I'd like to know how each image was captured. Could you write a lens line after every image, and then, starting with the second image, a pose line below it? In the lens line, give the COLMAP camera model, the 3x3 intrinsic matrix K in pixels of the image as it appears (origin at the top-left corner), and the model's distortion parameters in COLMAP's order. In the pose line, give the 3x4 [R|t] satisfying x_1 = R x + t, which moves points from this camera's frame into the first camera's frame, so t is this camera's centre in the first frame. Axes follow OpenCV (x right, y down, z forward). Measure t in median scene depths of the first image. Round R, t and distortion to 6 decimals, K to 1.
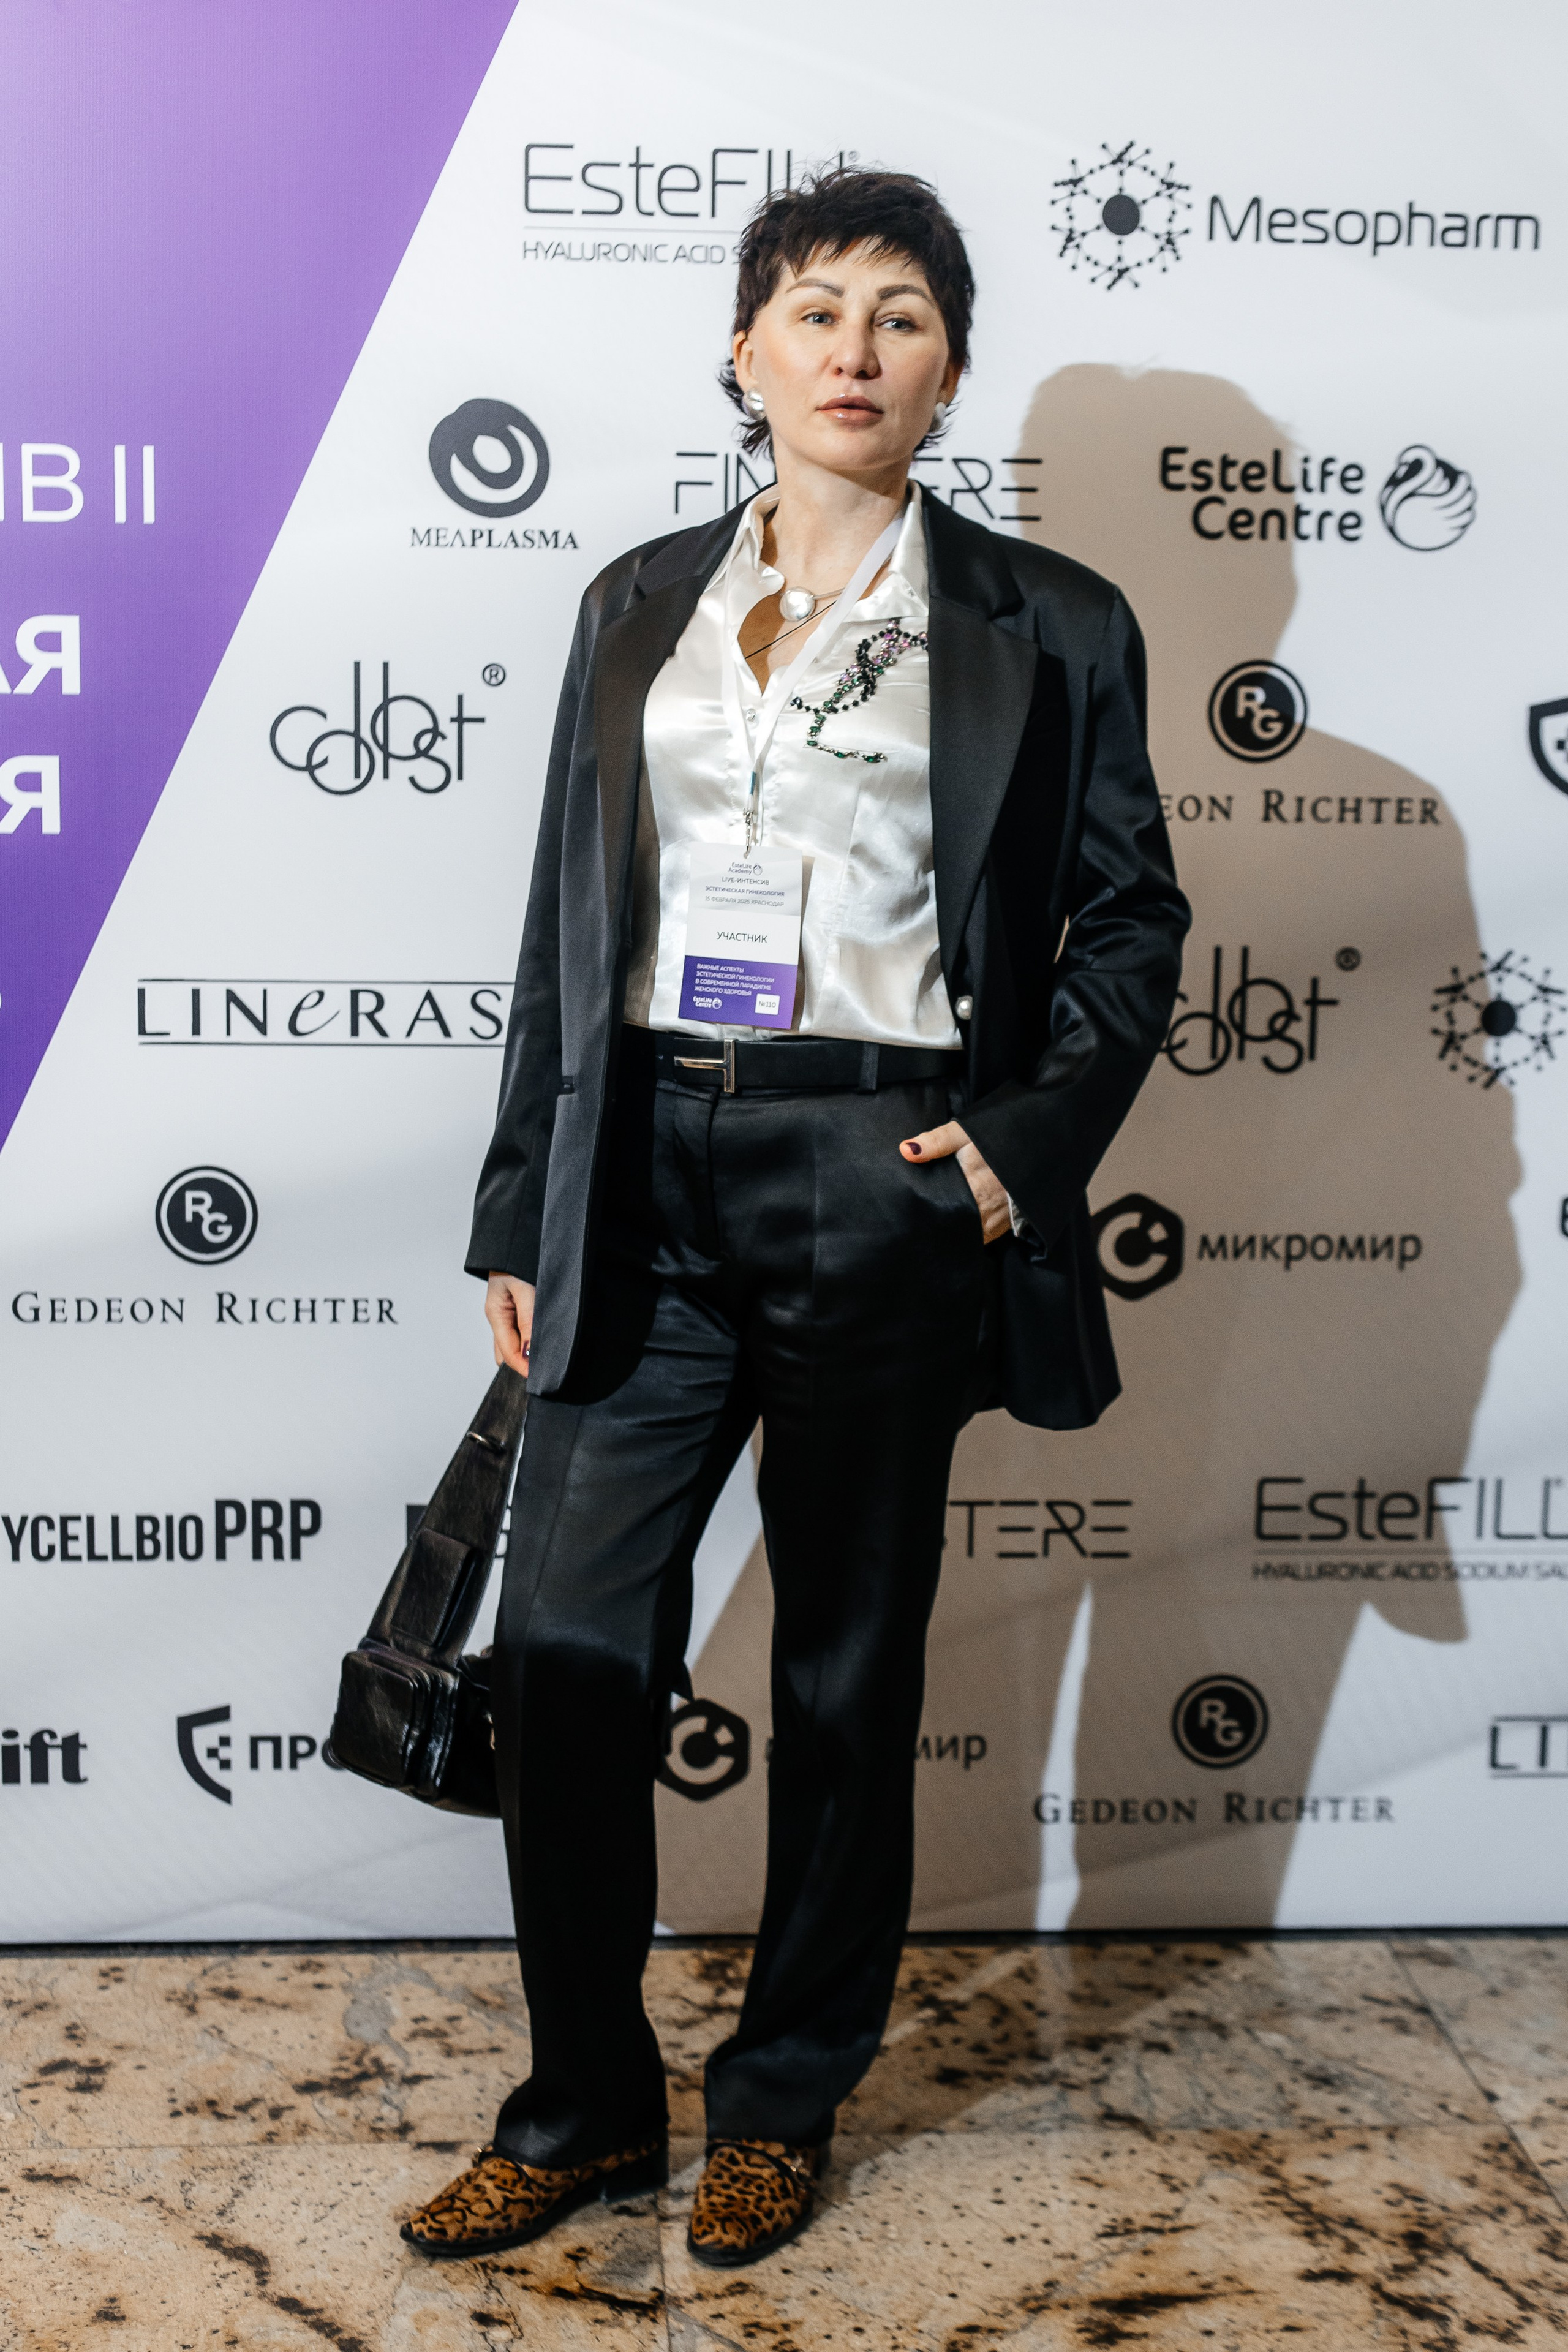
lens RADIAL K [[3581.4, 0, 786.3], [0, 3581.4, 1175.1], [0, 0, 1]] dist [-0.017568, 0.000000]
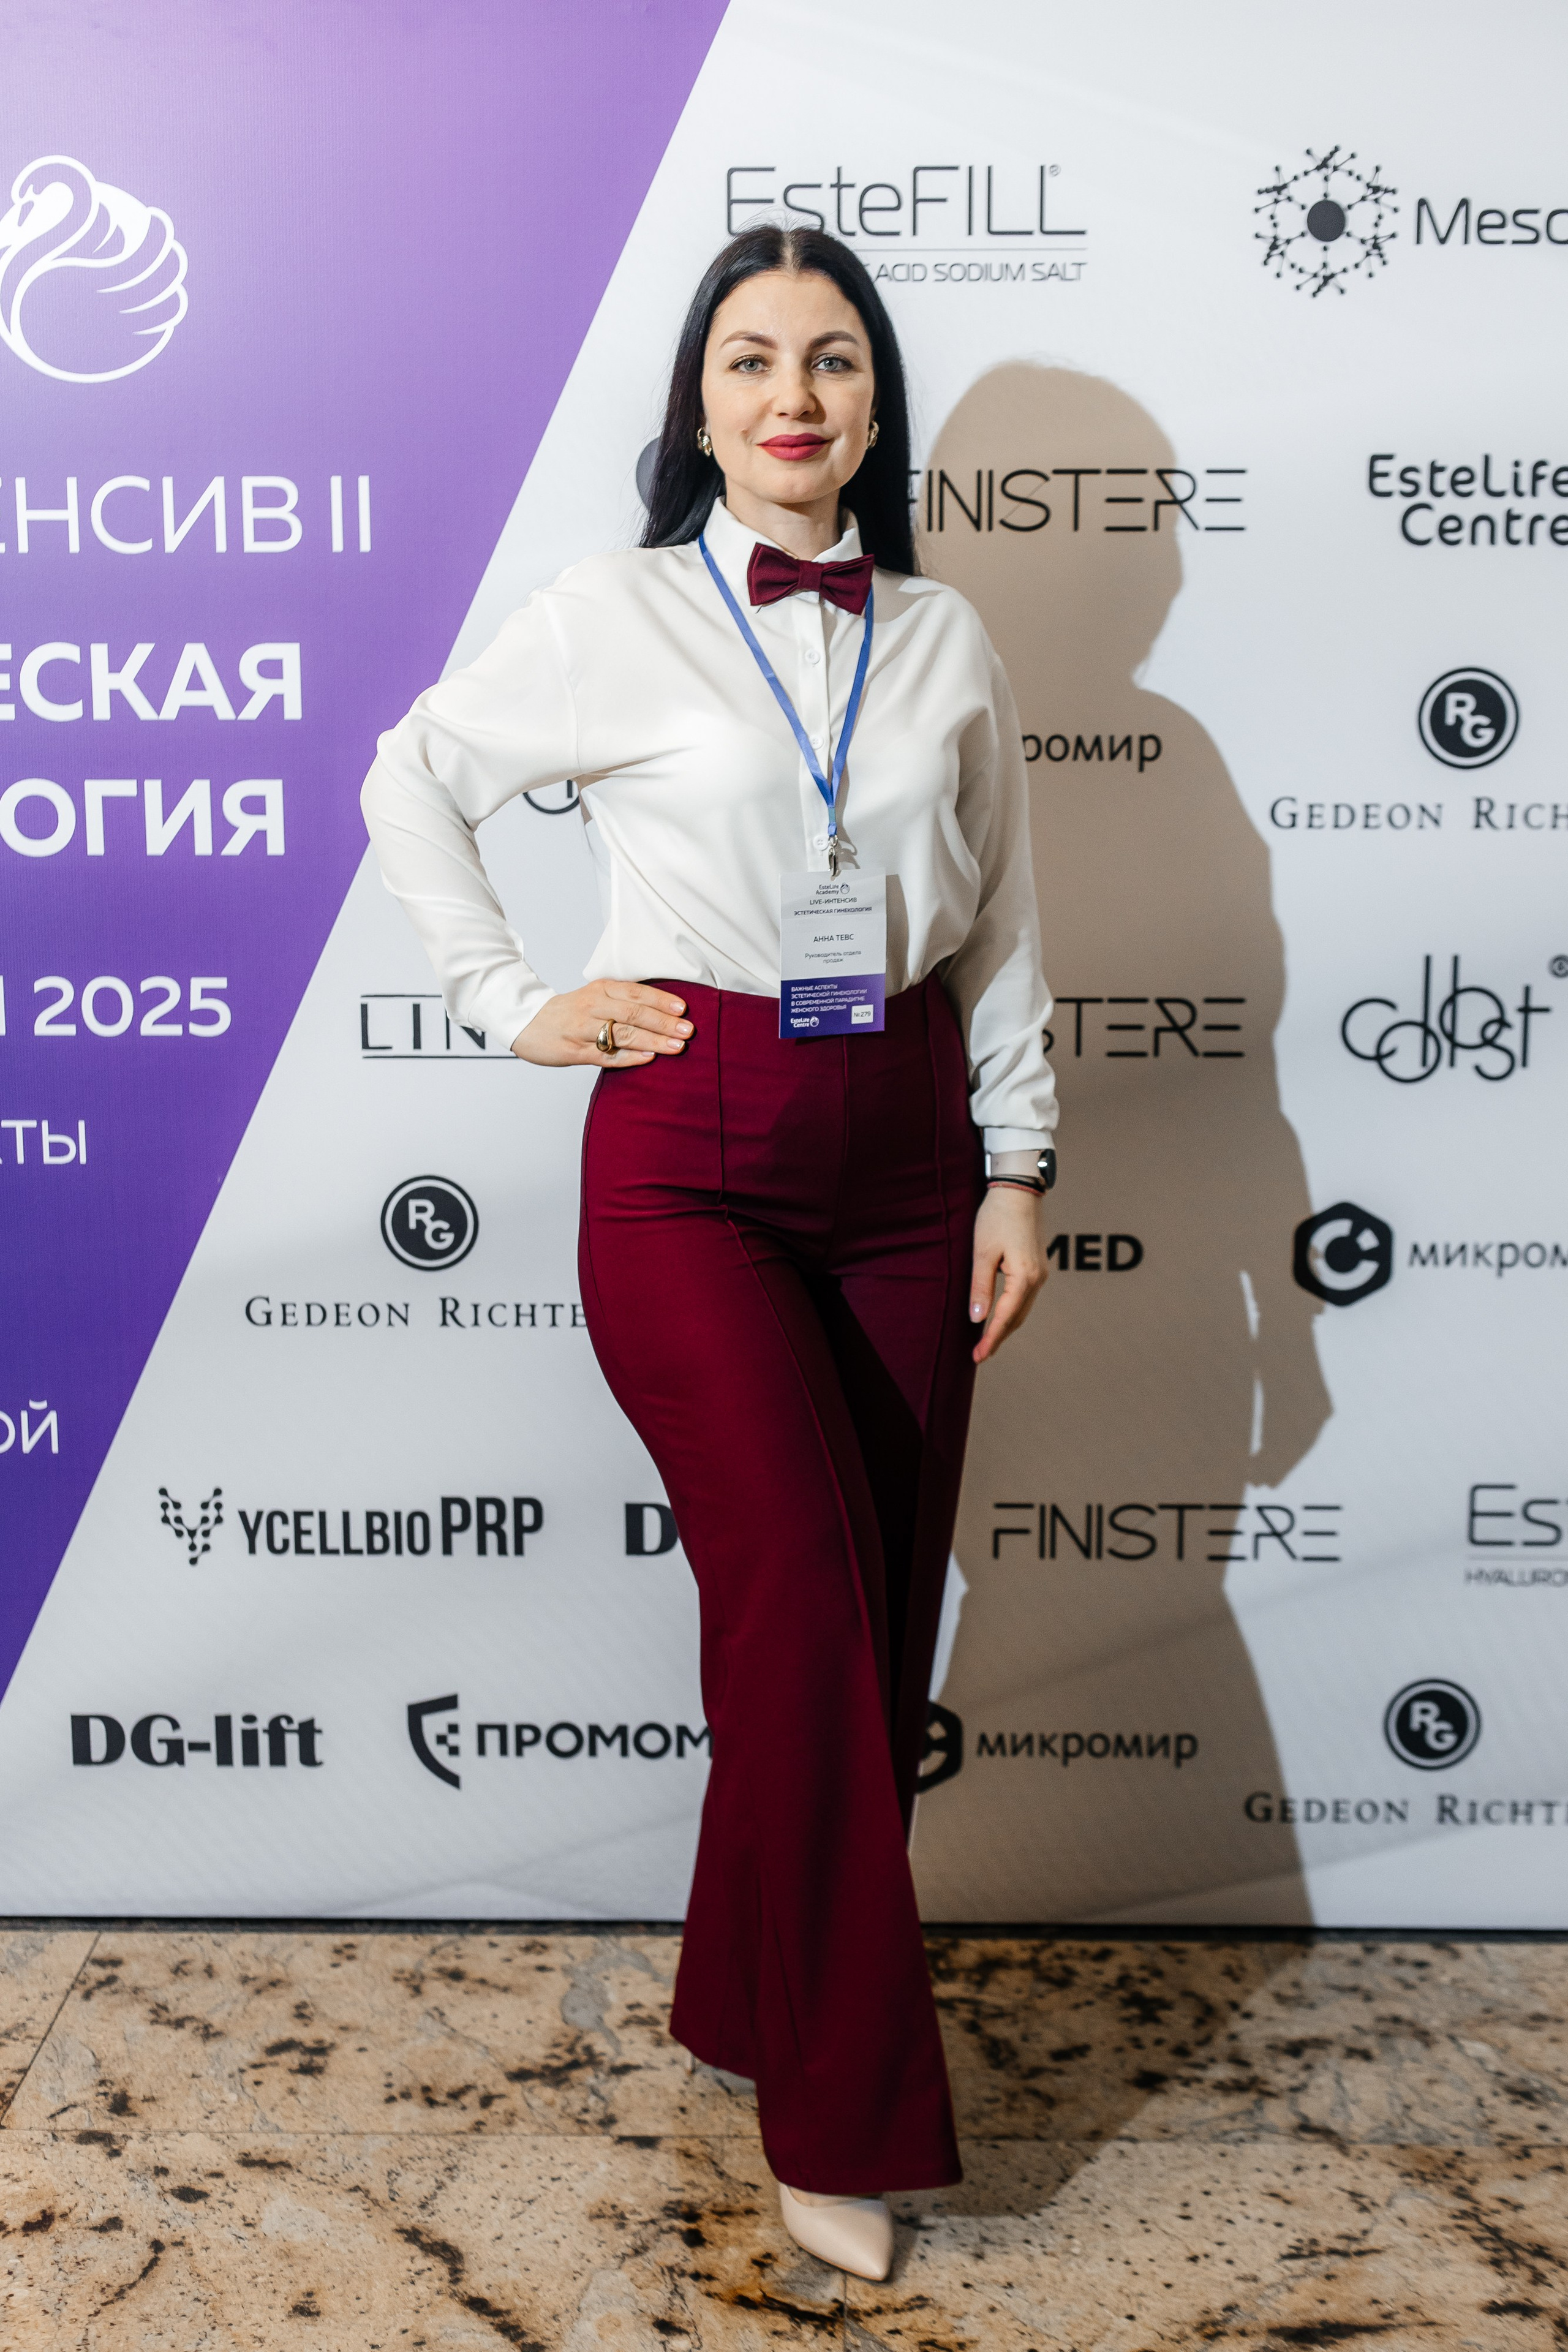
lens RADIAL K [[3359.5, 0, 768.0], [0, 3359.5, 1174.7], [0, 0, 1]] dist [-0.020434, 0.000000]
pose [[0.994214, 0.000510, -0.107421, 0.038683], [0.002164, 0.999691, 0.024773, -0.026401], [0.107400, -0.024862, 0.993905, 0.050198]]
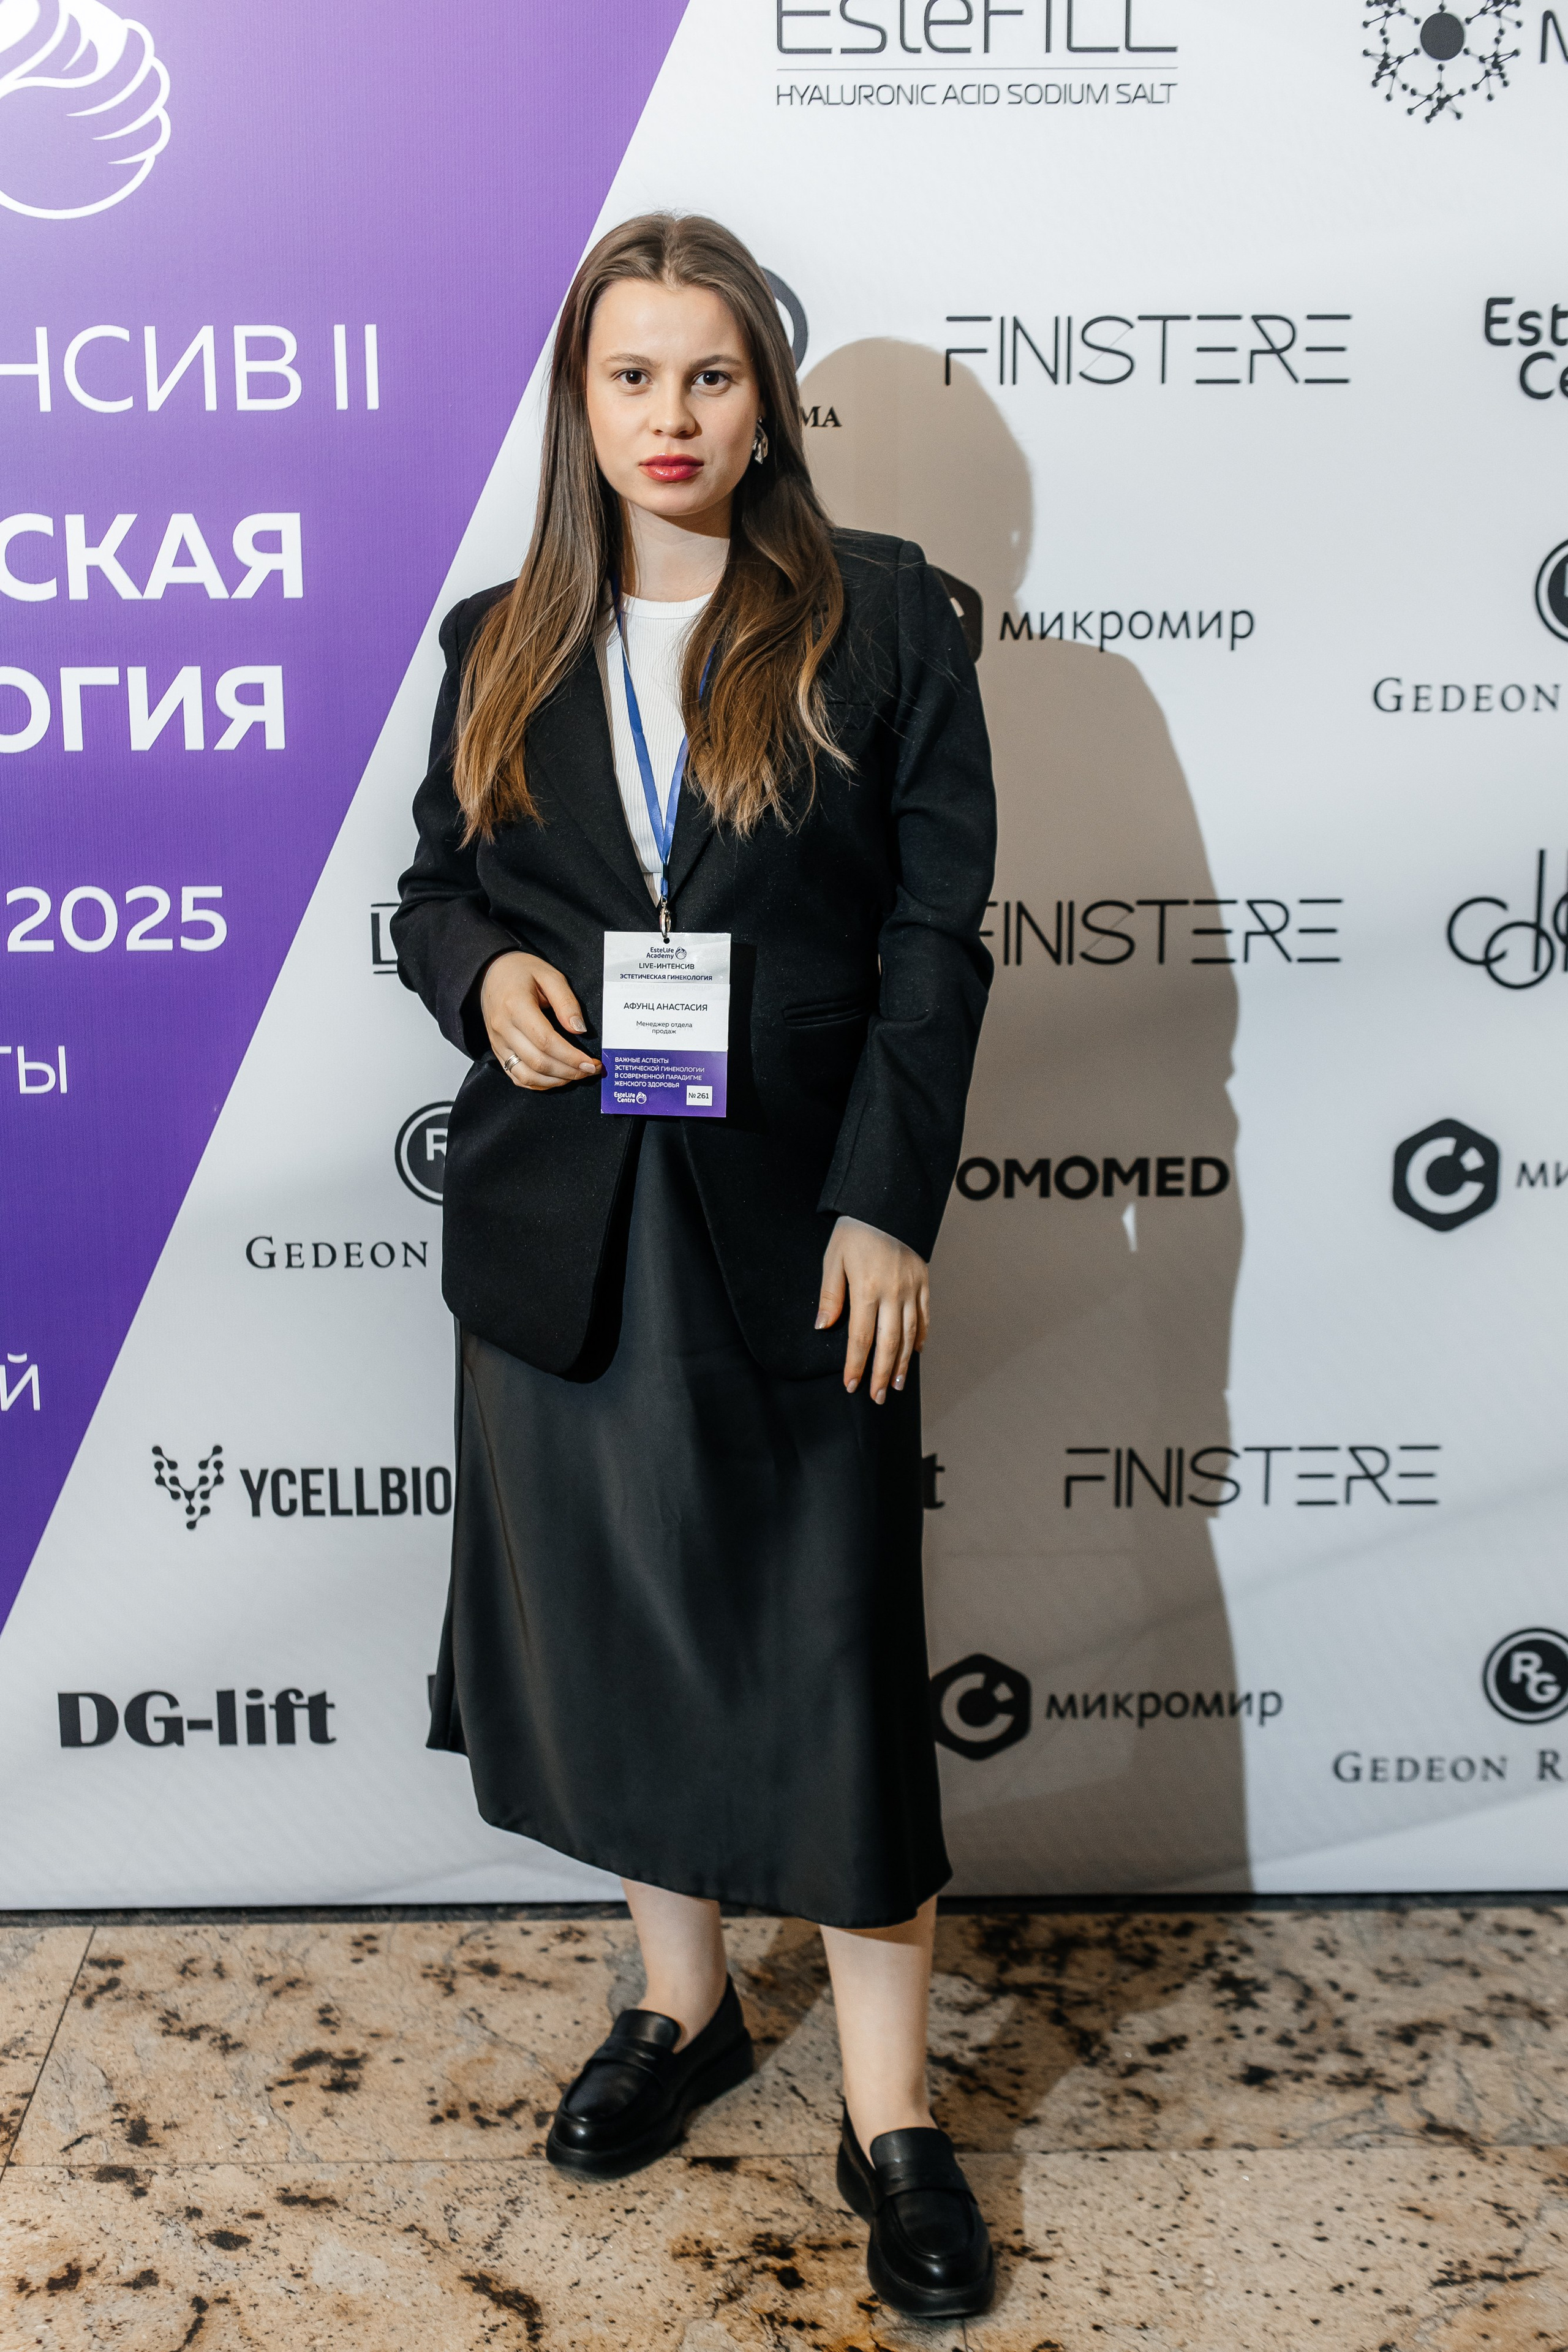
lens RADIAL K [[3359.5, 0, 752.5], [0, 3359.5, 1171.9], [0, 0, 1]] dist [-0.020434, 0.000000]
pose [[0.997859, -0.007488, -0.064970, -0.025691], [0.012267, 0.997222, 0.073472, -0.047563], [0.064239, -0.074112, 0.995179, 0.130371]]
